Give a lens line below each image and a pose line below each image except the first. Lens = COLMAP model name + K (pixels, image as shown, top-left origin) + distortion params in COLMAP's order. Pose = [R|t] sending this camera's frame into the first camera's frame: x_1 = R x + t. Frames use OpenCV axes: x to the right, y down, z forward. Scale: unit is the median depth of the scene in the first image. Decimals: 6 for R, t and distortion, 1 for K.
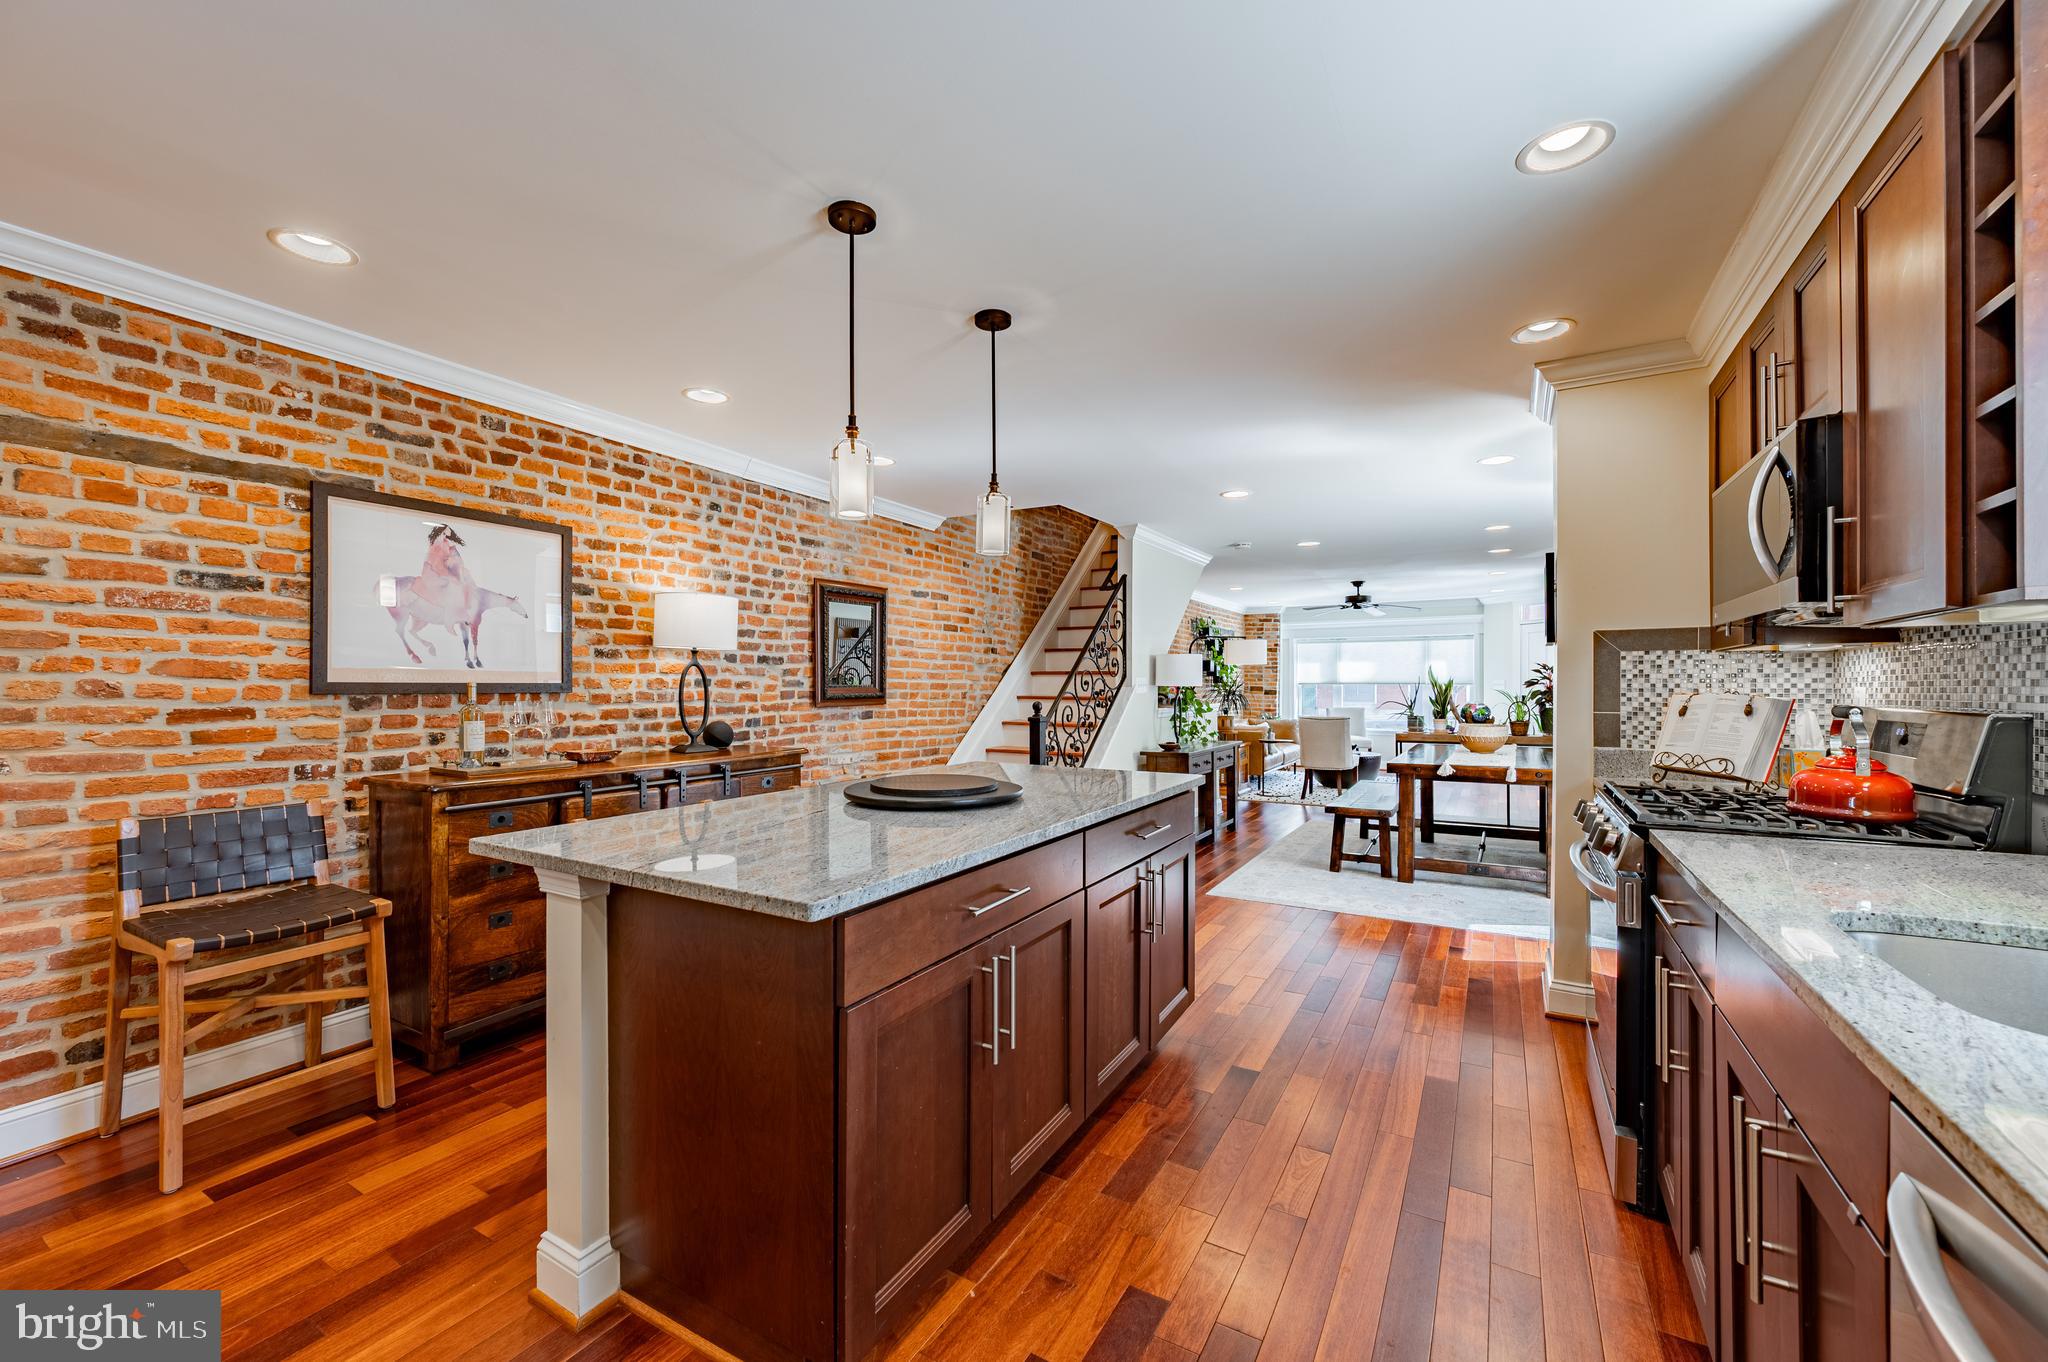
lens RADIAL K [[809.6, 0, 1023.8], [0, 809.6, 687.6], [0, 0, 1]] dist [-0.003611, 0.000877]
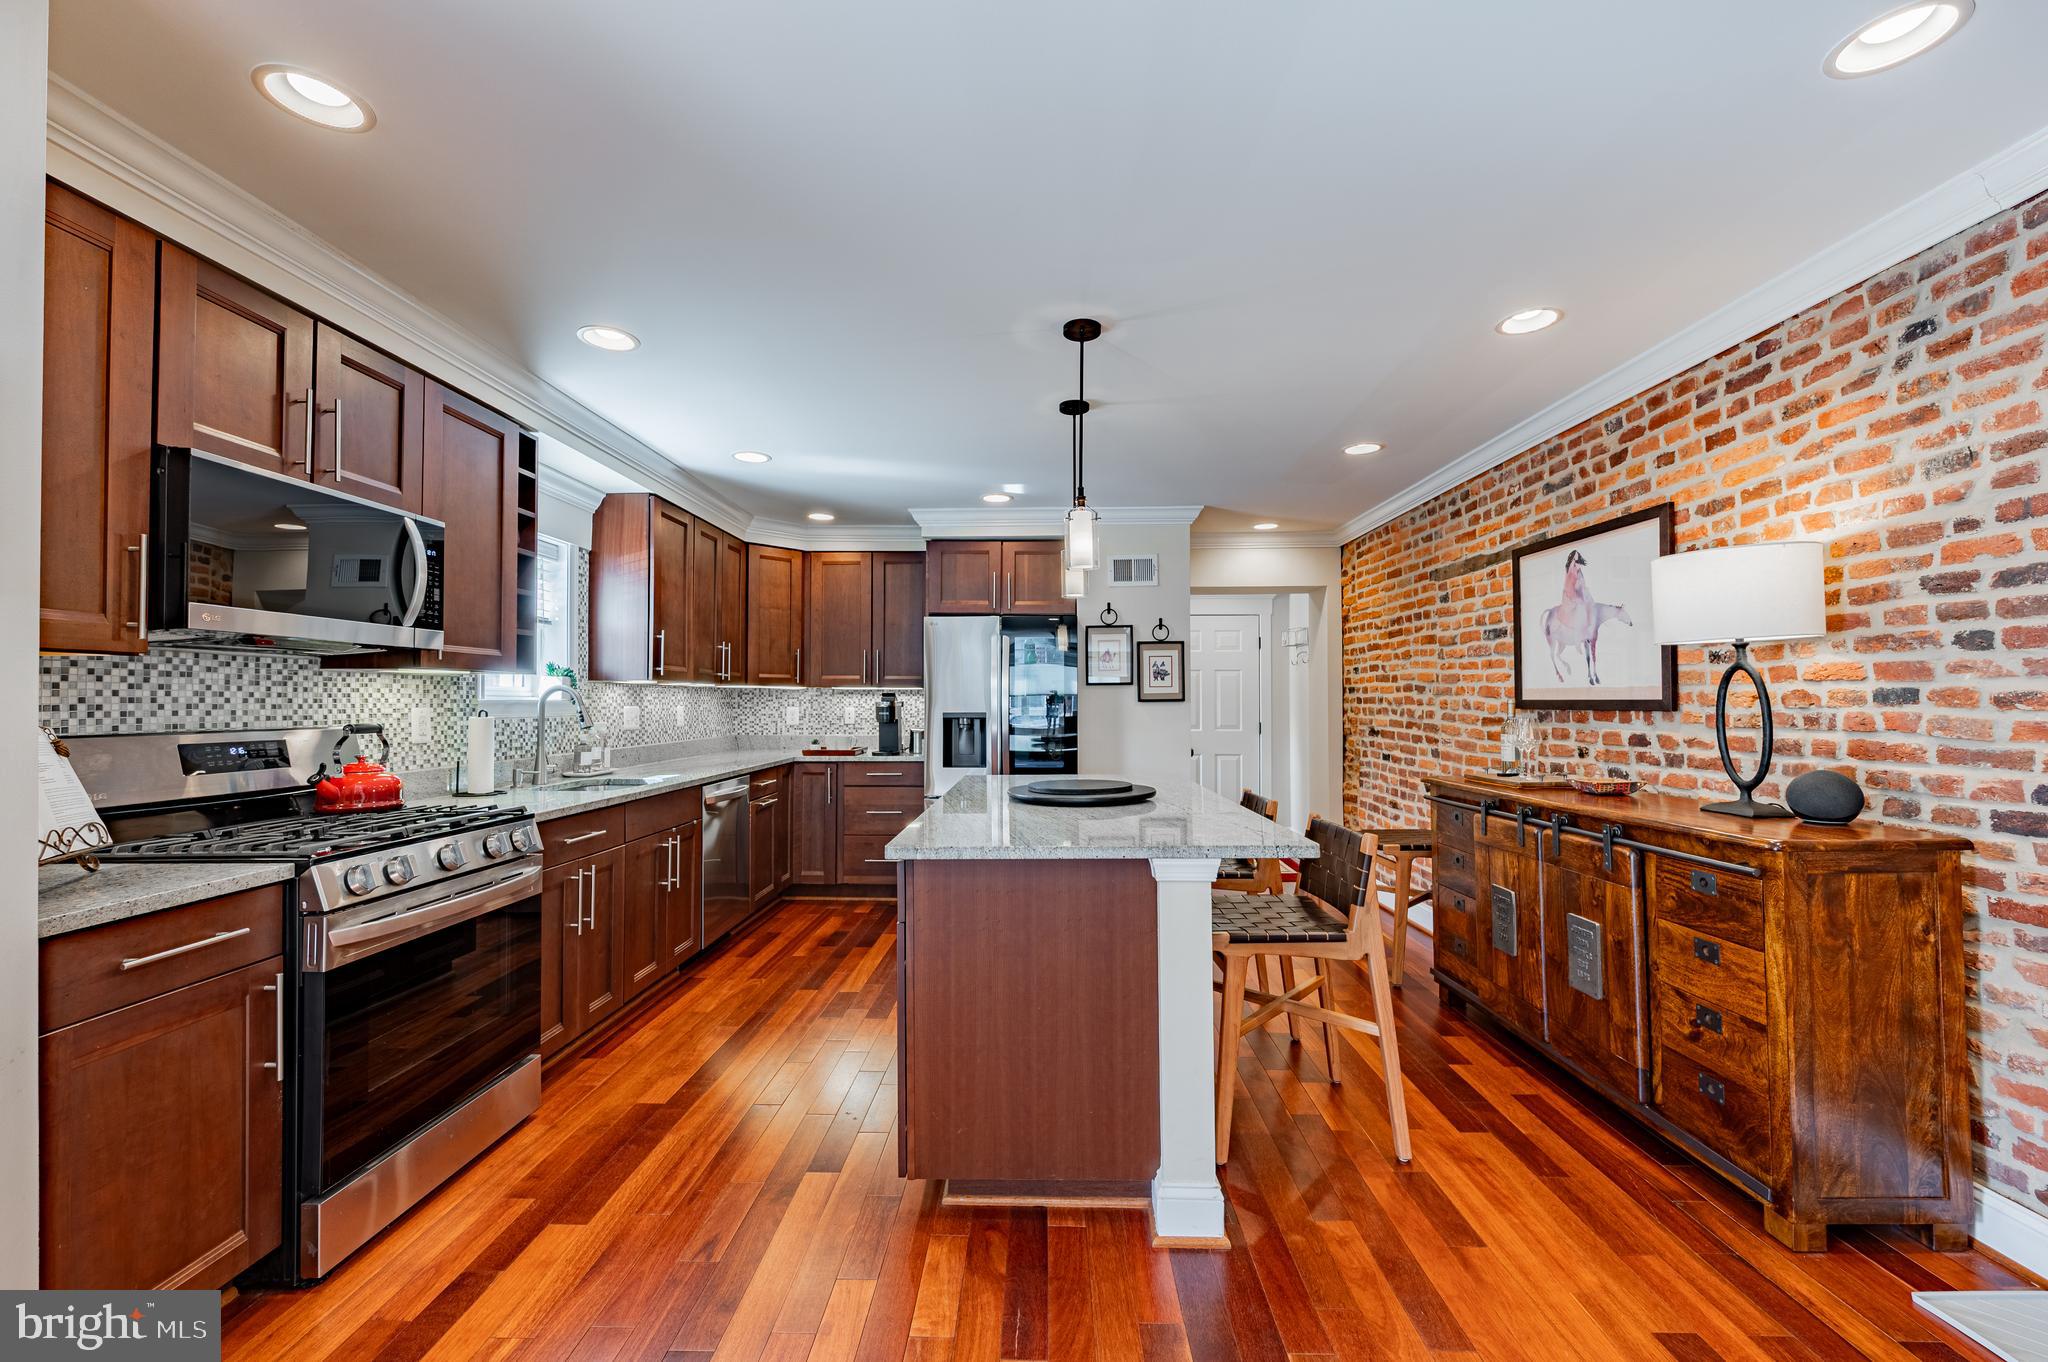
lens RADIAL K [[809.6, 0, 1024.6], [0, 809.6, 686.8], [0, 0, 1]] dist [-0.003611, 0.000877]
pose [[-0.877827, -0.005341, -0.478947, 0.278180], [0.003009, 0.999857, -0.016665, -0.004701], [0.478968, -0.016070, -0.877685, 1.035172]]
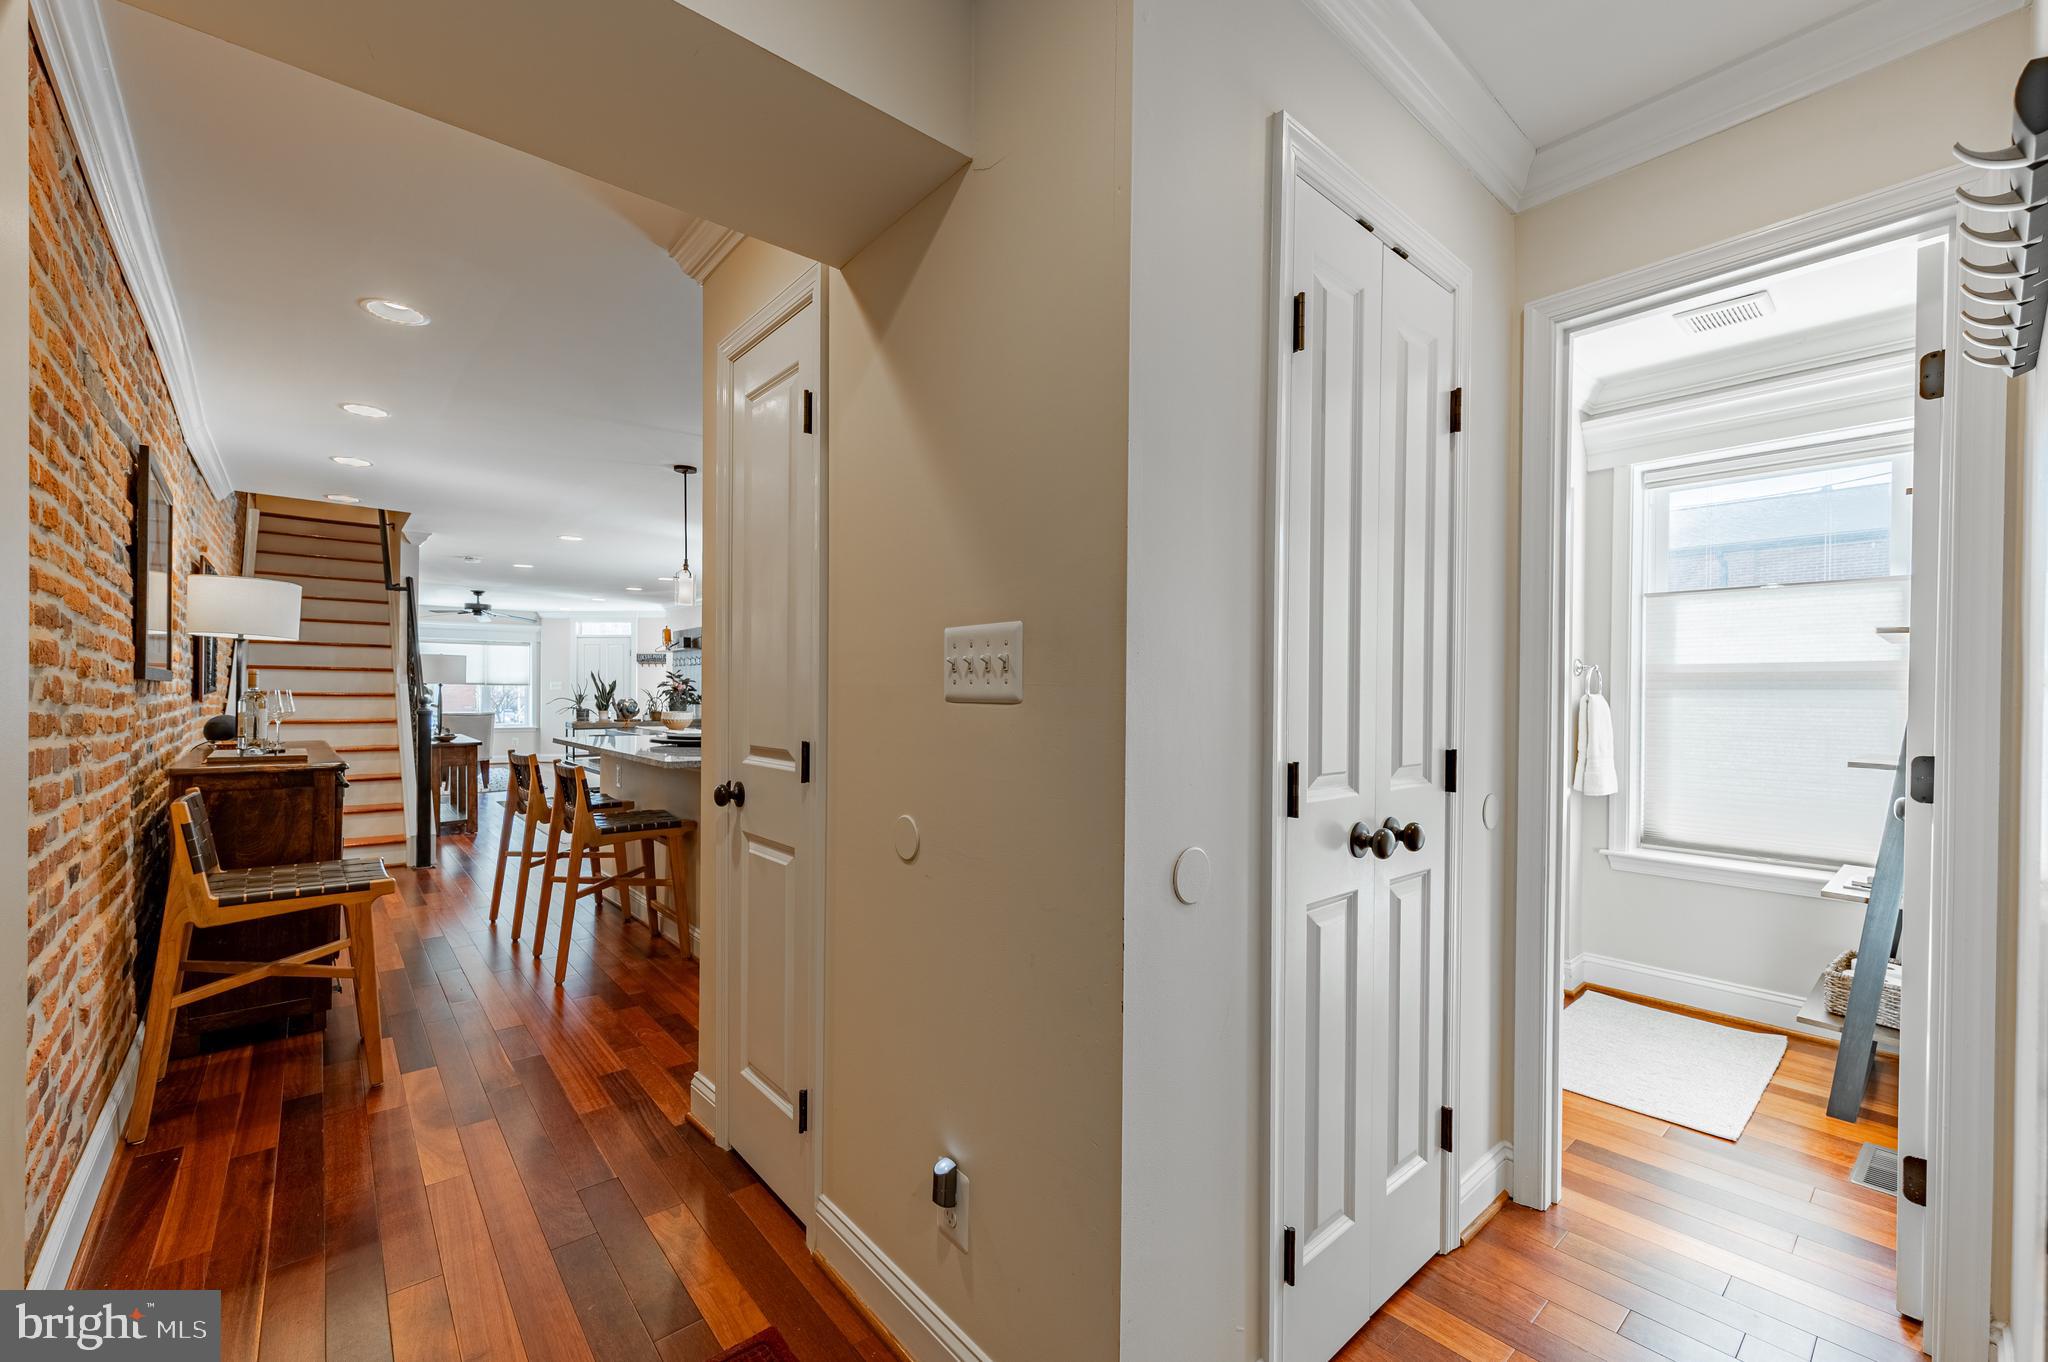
lens RADIAL K [[809.6, 0, 1033.7], [0, 809.6, 690.0], [0, 0, 1]] dist [-0.003611, 0.000877]
pose [[0.301484, 0.002136, 0.953469, -0.842905], [-0.006015, 0.999982, -0.000338, 0.001057], [-0.953452, -0.005633, 0.301491, -0.133654]]
